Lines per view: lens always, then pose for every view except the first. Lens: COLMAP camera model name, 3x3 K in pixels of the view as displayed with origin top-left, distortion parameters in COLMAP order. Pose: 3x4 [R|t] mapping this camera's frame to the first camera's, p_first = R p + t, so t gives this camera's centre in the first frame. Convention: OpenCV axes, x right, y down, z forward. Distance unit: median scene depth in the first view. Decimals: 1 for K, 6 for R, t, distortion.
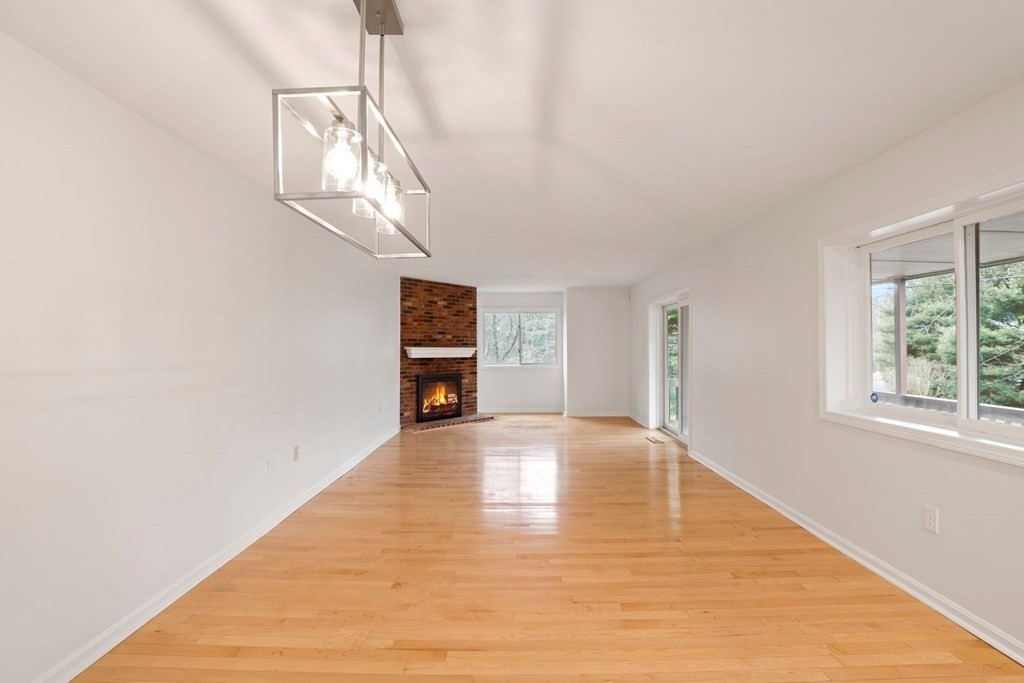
lens RADIAL K [[472.5, 0, 518.1], [0, 472.5, 341.0], [0, 0, 1]] dist [-0.035870, 0.007398]
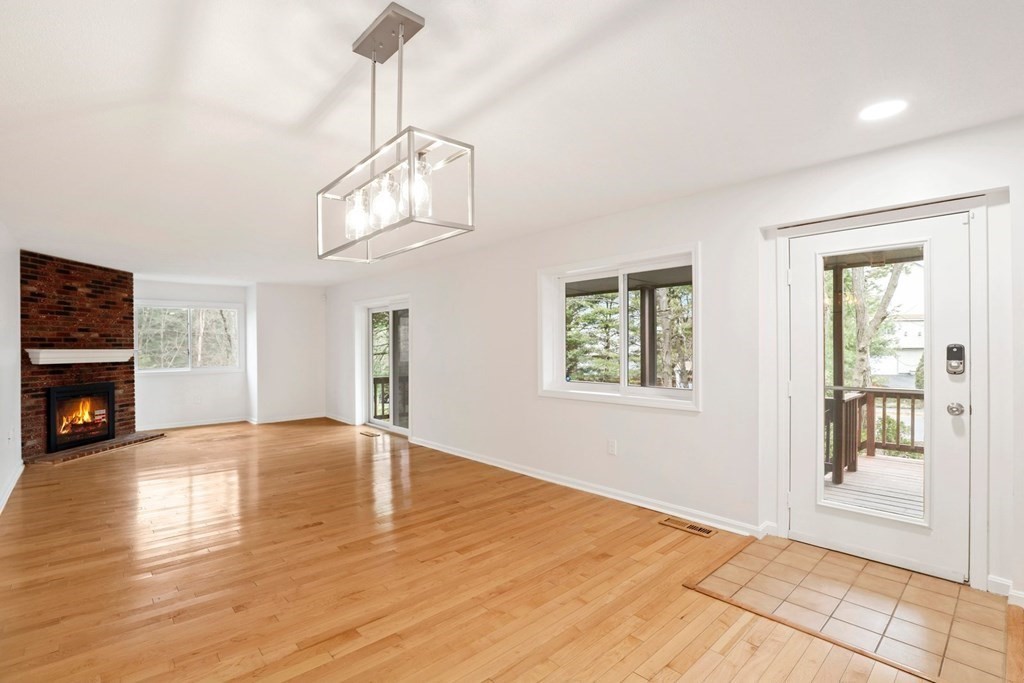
lens RADIAL K [[472.5, 0, 518.4], [0, 472.5, 347.9], [0, 0, 1]] dist [-0.035870, 0.007398]
pose [[0.734120, -0.007028, 0.678983, -0.155857], [-0.001771, 0.999923, 0.012265, 0.001083], [-0.679018, -0.010207, 0.734051, -0.009017]]
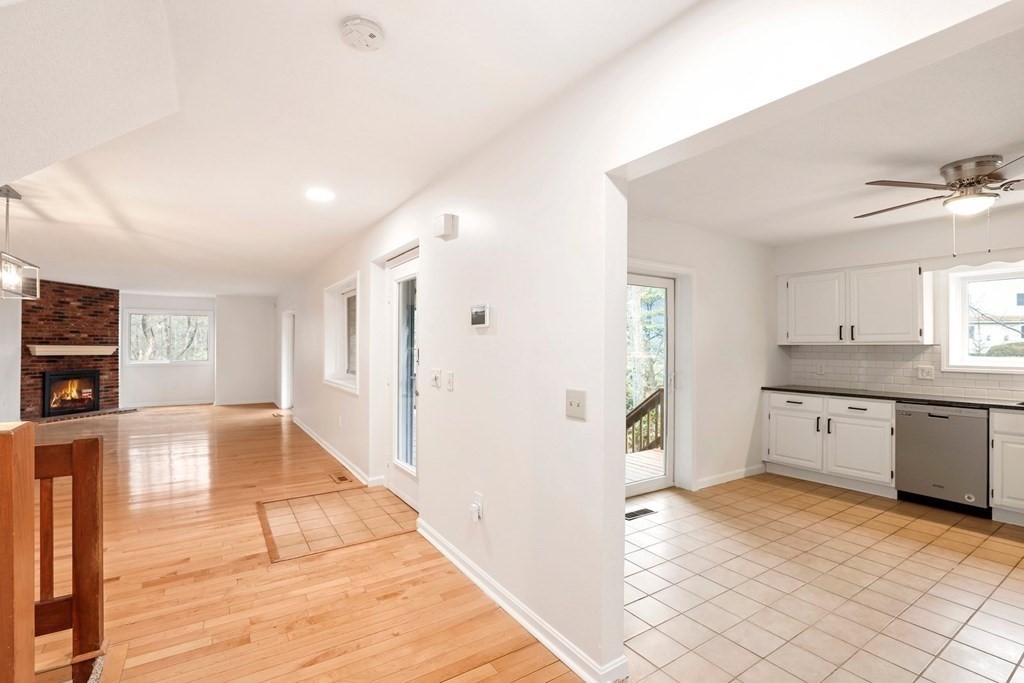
lens RADIAL K [[472.5, 0, 517.6], [0, 472.5, 342.8], [0, 0, 1]] dist [-0.035870, 0.007398]
pose [[0.837175, 0.007971, 0.546877, 0.108243], [-0.009944, 0.999950, 0.000648, -0.003206], [-0.546844, -0.005981, 0.837213, -0.417913]]
